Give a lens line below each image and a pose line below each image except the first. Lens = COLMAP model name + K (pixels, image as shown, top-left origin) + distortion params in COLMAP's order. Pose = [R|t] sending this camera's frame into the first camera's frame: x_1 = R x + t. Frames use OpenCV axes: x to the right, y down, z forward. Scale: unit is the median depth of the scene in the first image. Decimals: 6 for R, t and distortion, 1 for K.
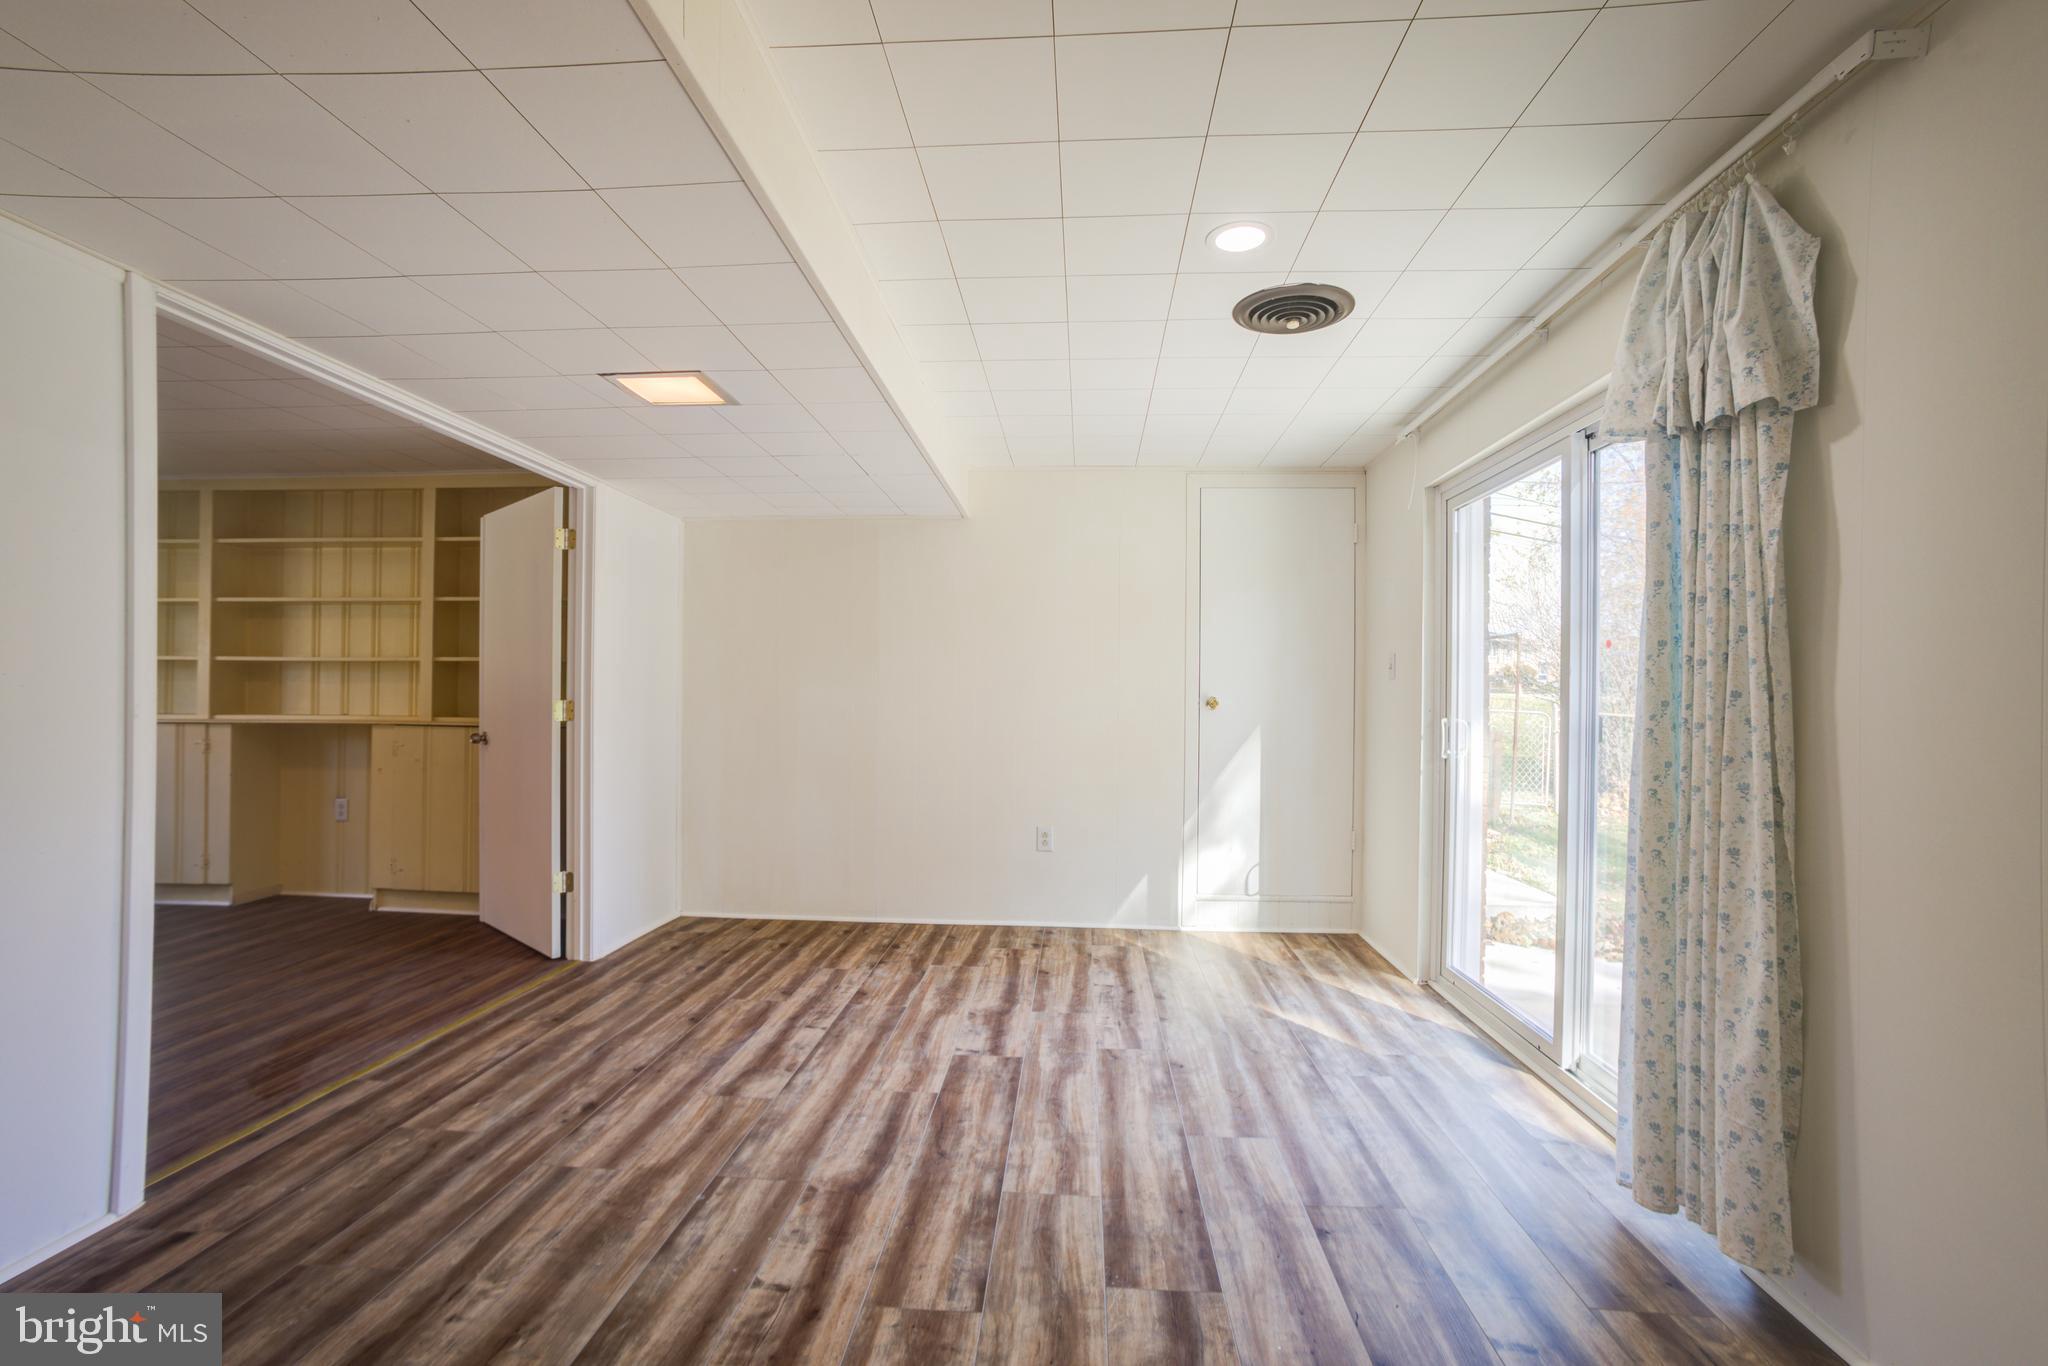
lens RADIAL K [[896.4, 0, 1018.9], [0, 896.4, 694.5], [0, 0, 1]] dist [-0.064912, 0.040940]
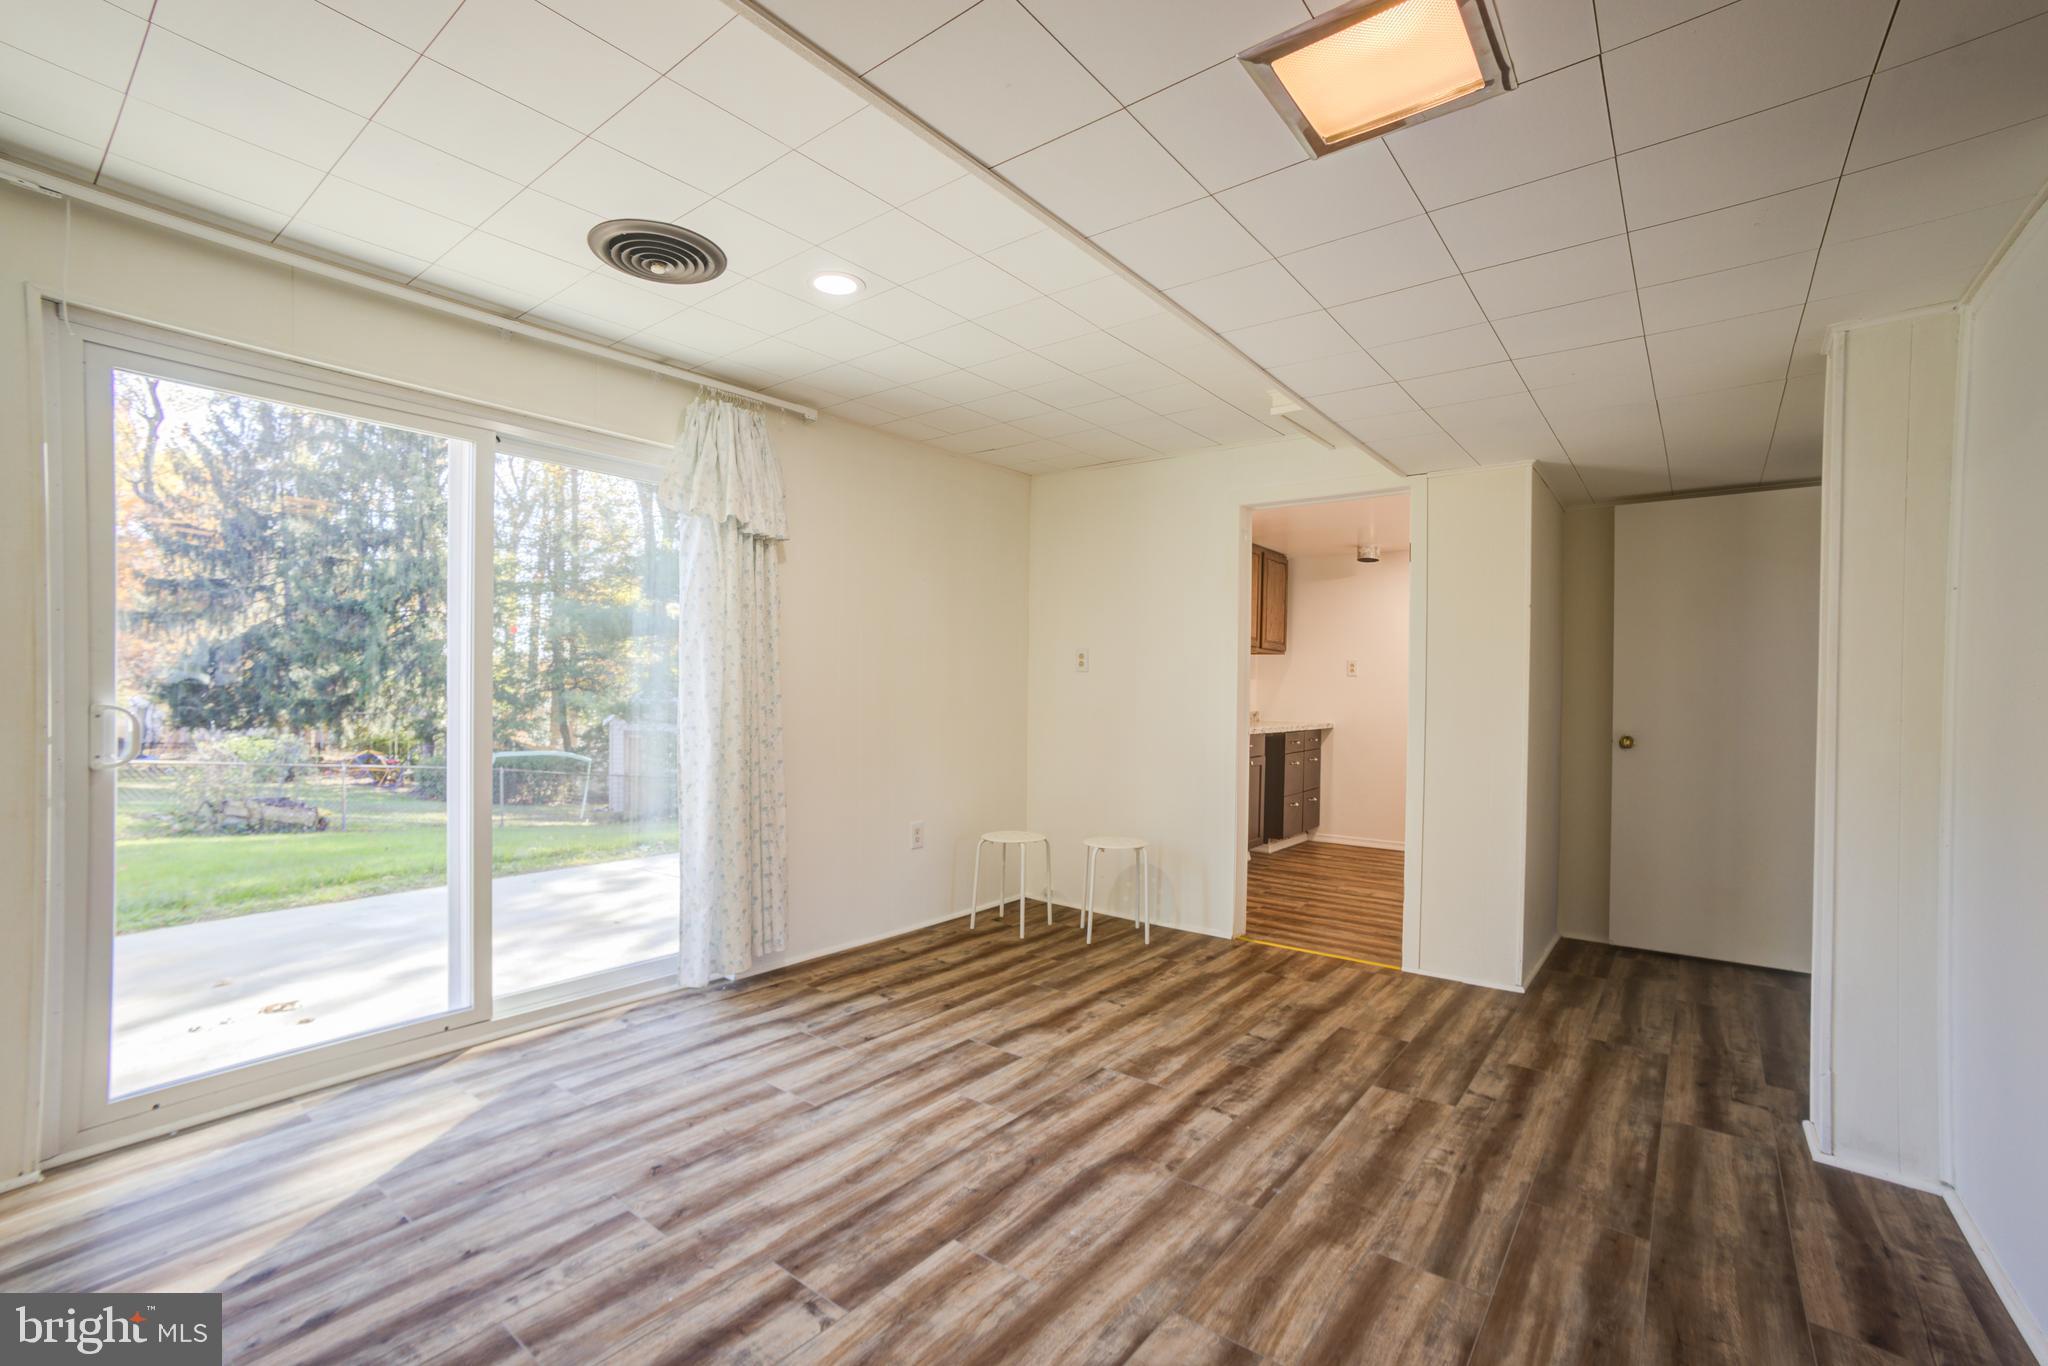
lens RADIAL K [[896.4, 0, 1018.9], [0, 896.4, 694.5], [0, 0, 1]] dist [-0.064912, 0.040940]
pose [[-0.826743, -0.024541, 0.562045, -0.550688], [-0.022879, 0.999688, 0.009995, 0.000817], [-0.562115, -0.004596, -0.827046, 1.643936]]
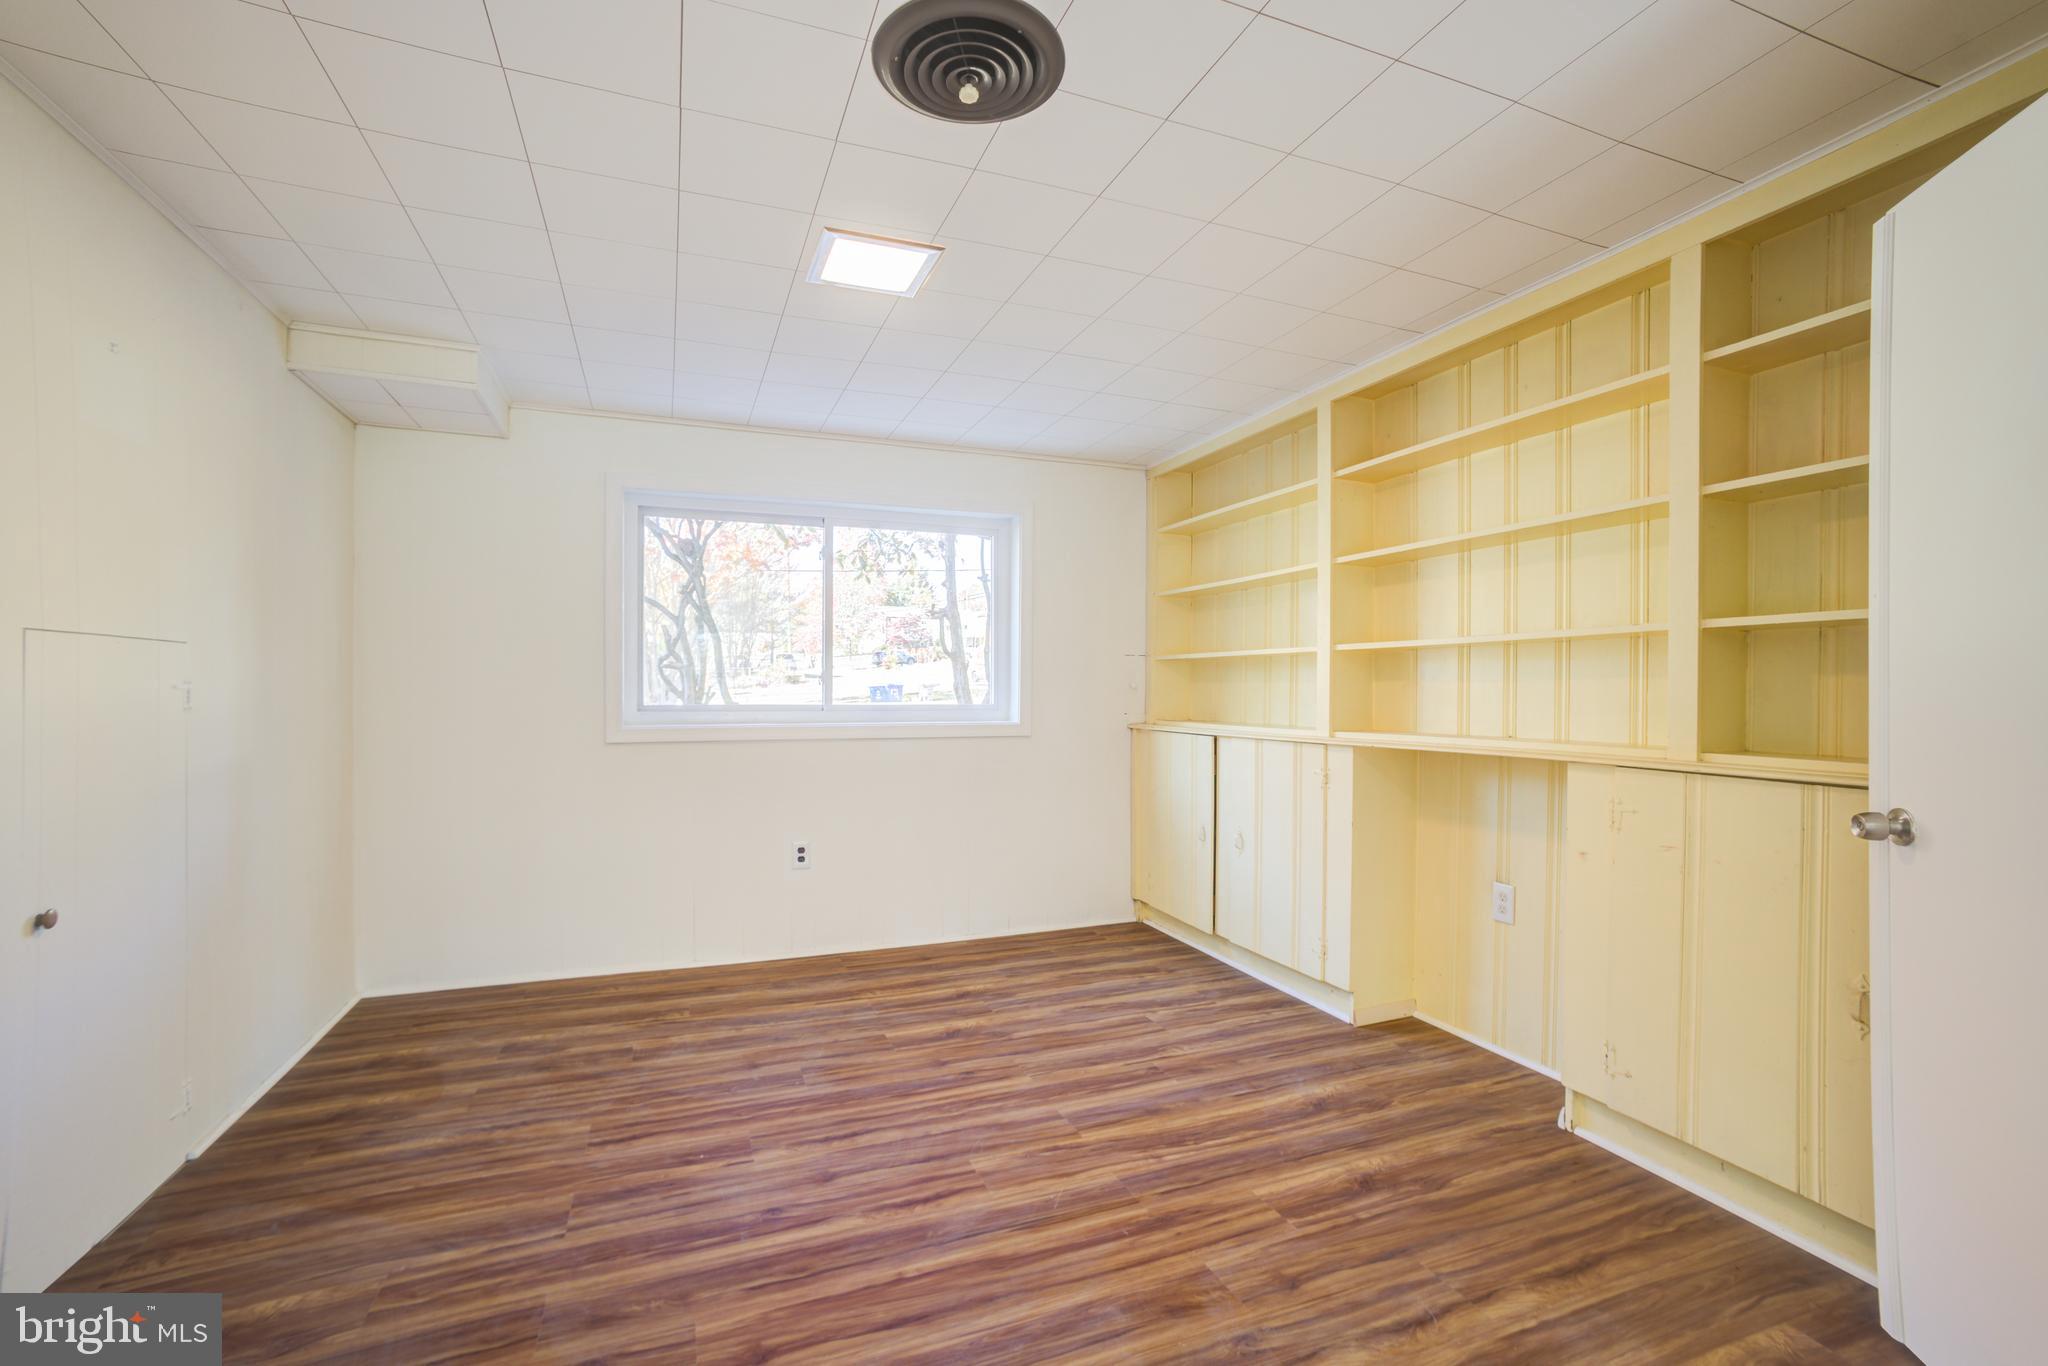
lens RADIAL K [[896.4, 0, 1018.9], [0, 896.4, 694.5], [0, 0, 1]] dist [-0.064912, 0.040940]
pose [[0.437966, -0.001008, -0.898991, -0.778782], [0.007685, 0.999967, 0.002622, -0.015427], [0.898959, -0.008057, 0.437960, 0.911772]]
